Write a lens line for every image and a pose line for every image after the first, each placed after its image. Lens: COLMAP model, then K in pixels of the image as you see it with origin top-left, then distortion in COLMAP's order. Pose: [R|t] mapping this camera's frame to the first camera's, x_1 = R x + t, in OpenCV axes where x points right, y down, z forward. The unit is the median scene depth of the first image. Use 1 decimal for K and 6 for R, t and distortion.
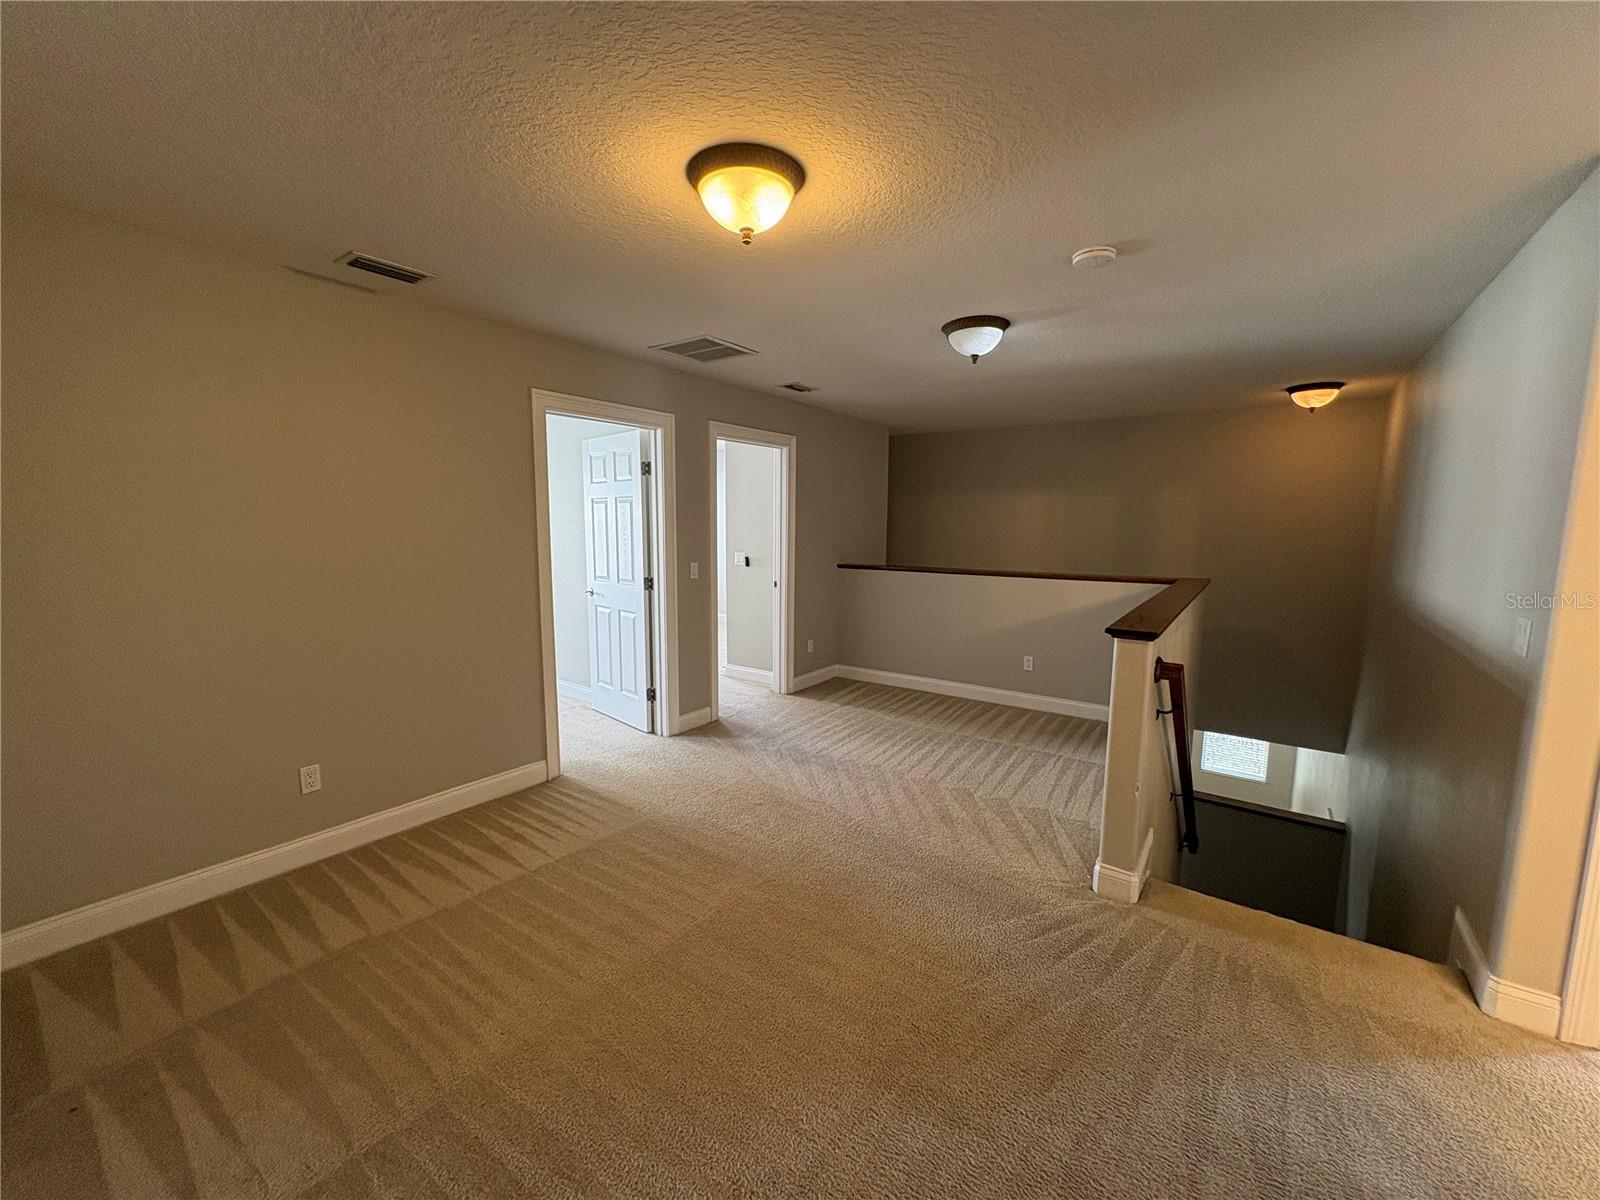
lens RADIAL K [[636.0, 0, 800.0], [0, 636.0, 600.0], [0, 0, 1]] dist [0.002043, 0.000336]
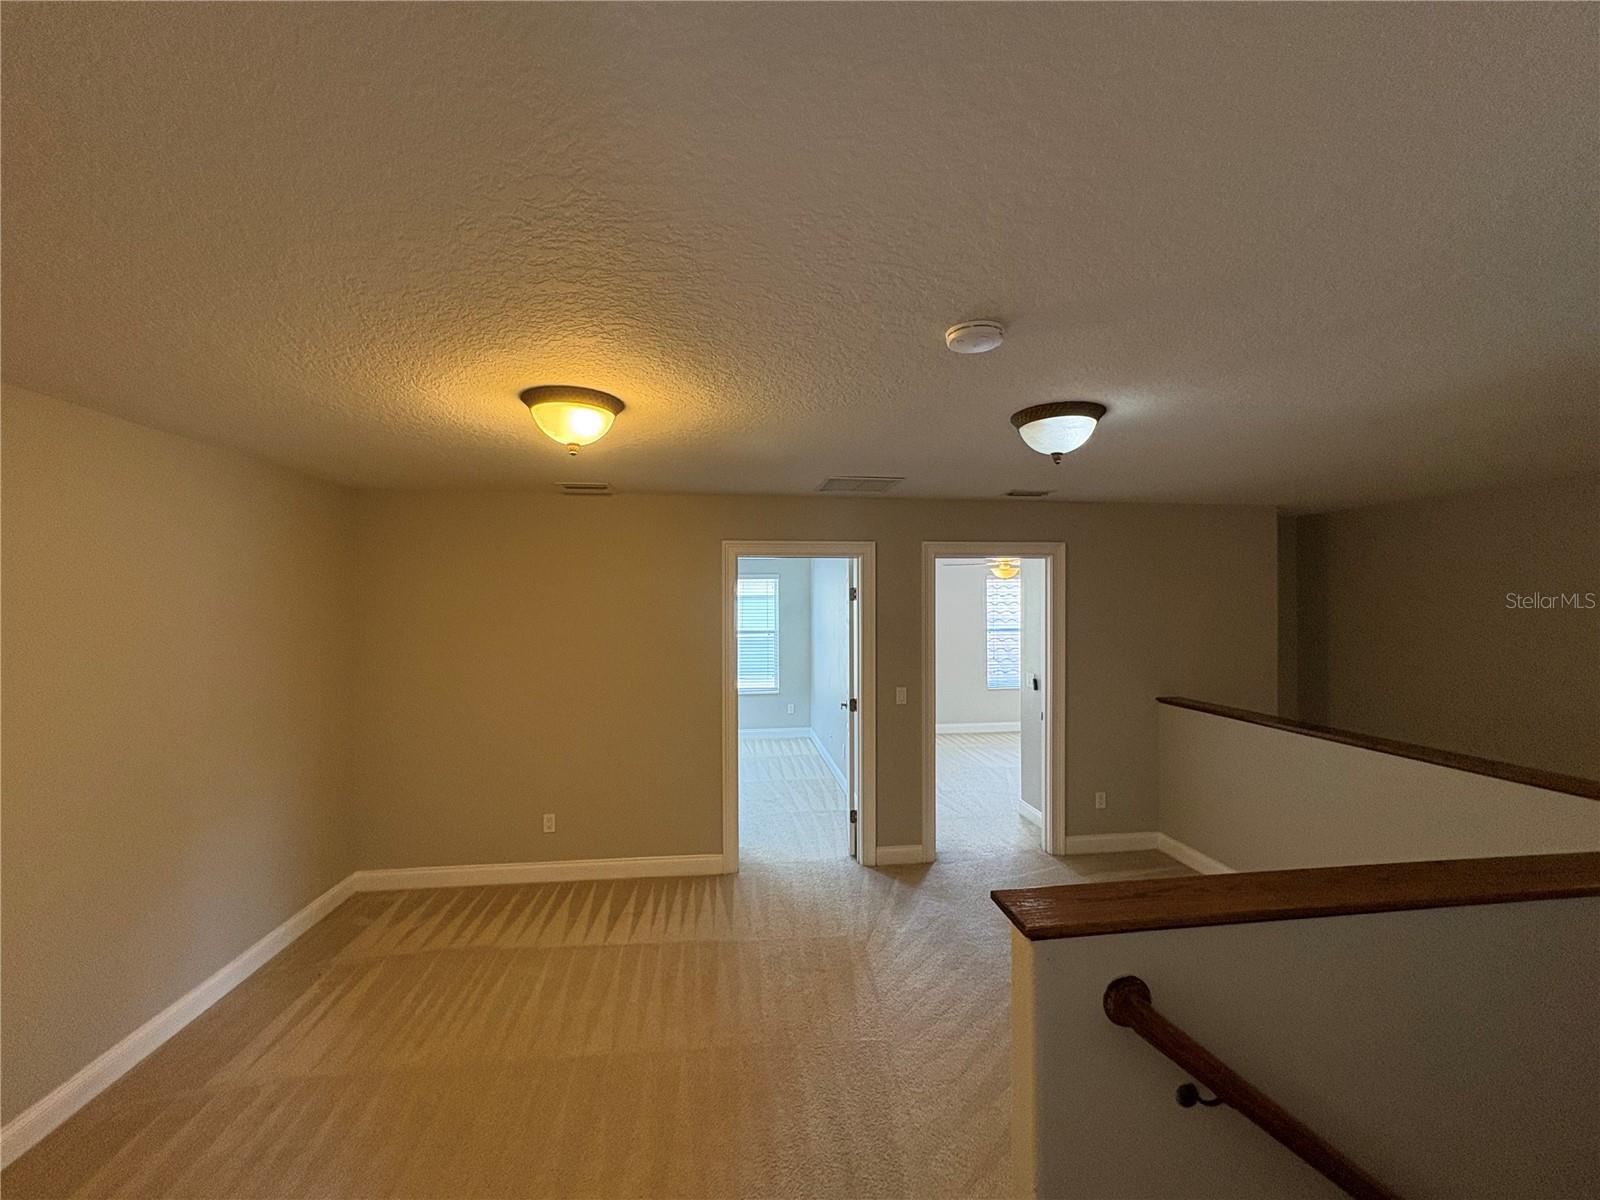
lens RADIAL K [[636.0, 0, 800.0], [0, 636.0, 600.0], [0, 0, 1]] dist [0.002043, 0.000336]
pose [[0.682867, -0.012823, -0.730430, 0.527782], [-0.082811, 0.992043, -0.094835, -0.104512], [0.725834, 0.125247, 0.676371, 0.262789]]
